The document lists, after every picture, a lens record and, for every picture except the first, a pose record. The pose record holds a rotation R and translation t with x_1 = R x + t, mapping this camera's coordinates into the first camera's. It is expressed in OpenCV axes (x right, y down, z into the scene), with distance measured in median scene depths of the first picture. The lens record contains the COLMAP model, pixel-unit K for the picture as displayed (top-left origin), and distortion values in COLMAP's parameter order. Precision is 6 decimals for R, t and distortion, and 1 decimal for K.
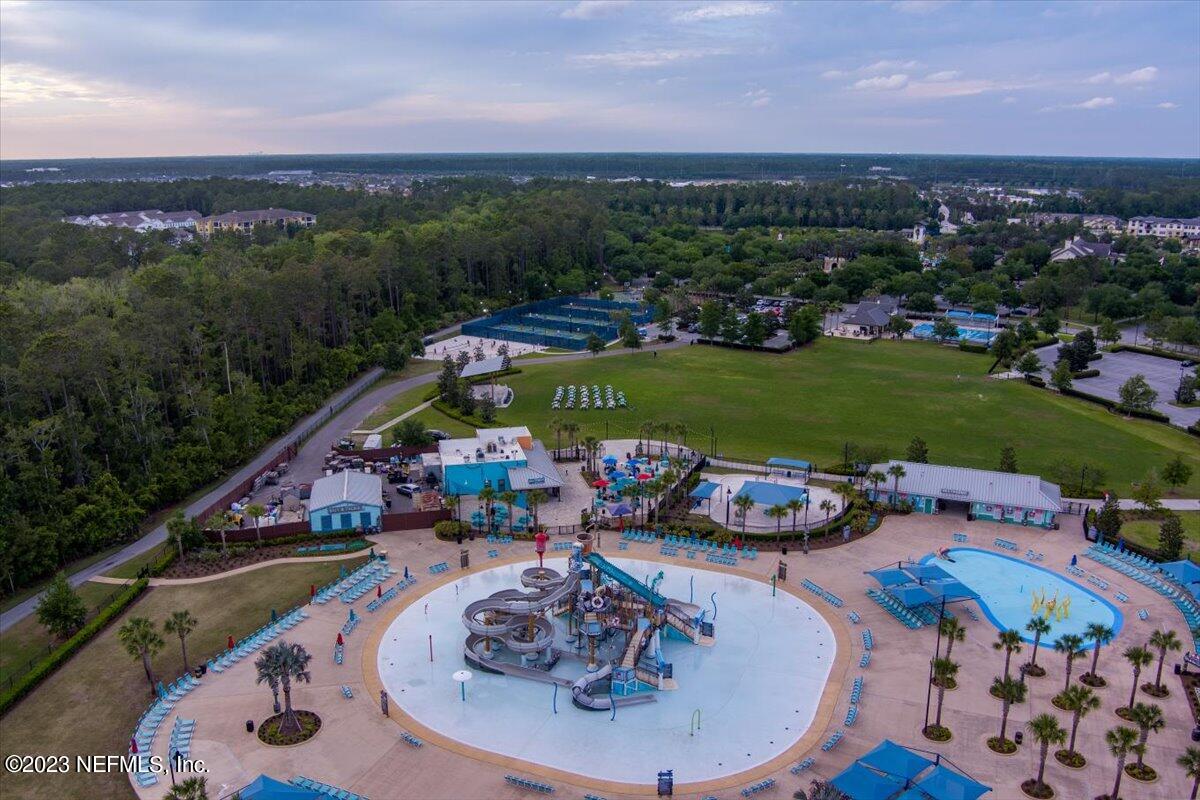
lens RADIAL K [[970.9, 0, 604.1], [0, 970.9, 403.2], [0, 0, 1]] dist [-0.067181, 0.001856]
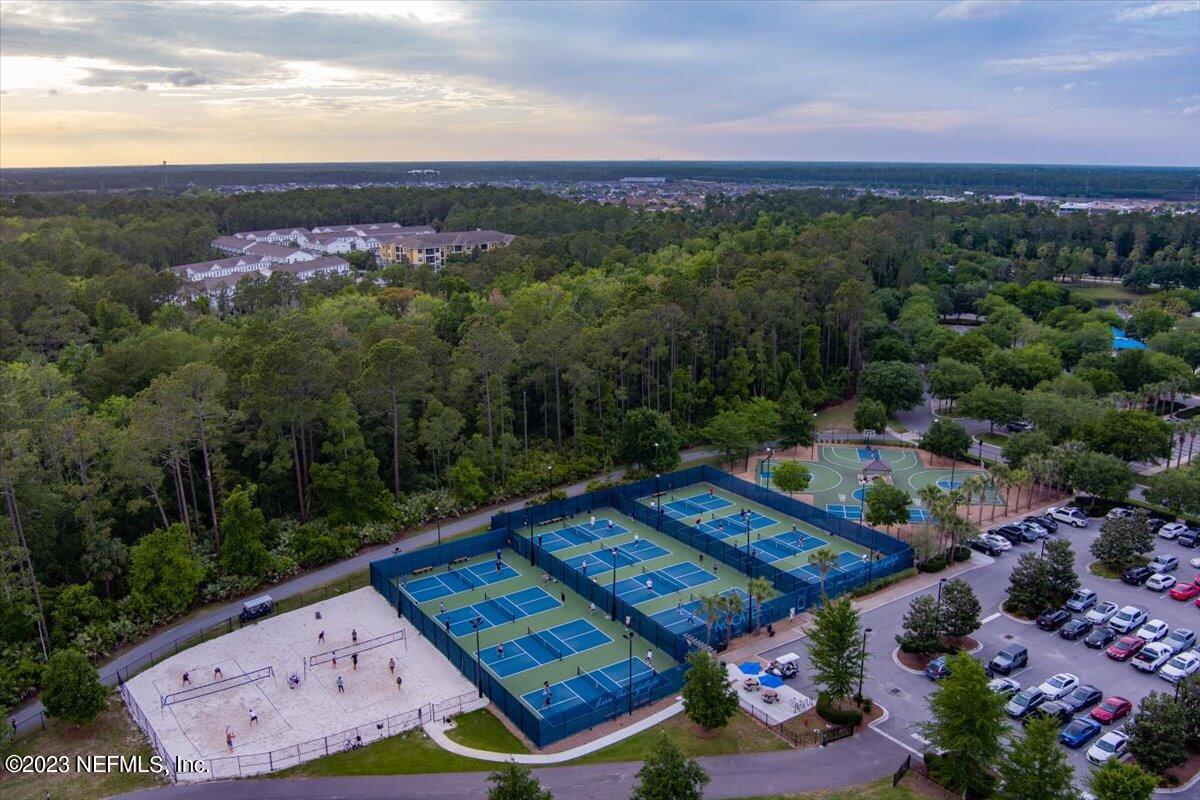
lens RADIAL K [[970.9, 0, 604.1], [0, 970.9, 403.2], [0, 0, 1]] dist [-0.067181, 0.001856]
pose [[0.924554, 0.094329, -0.369191, 0.075601], [-0.097220, 0.995204, 0.010810, -0.126382], [0.368440, 0.025898, 0.929291, 0.487671]]
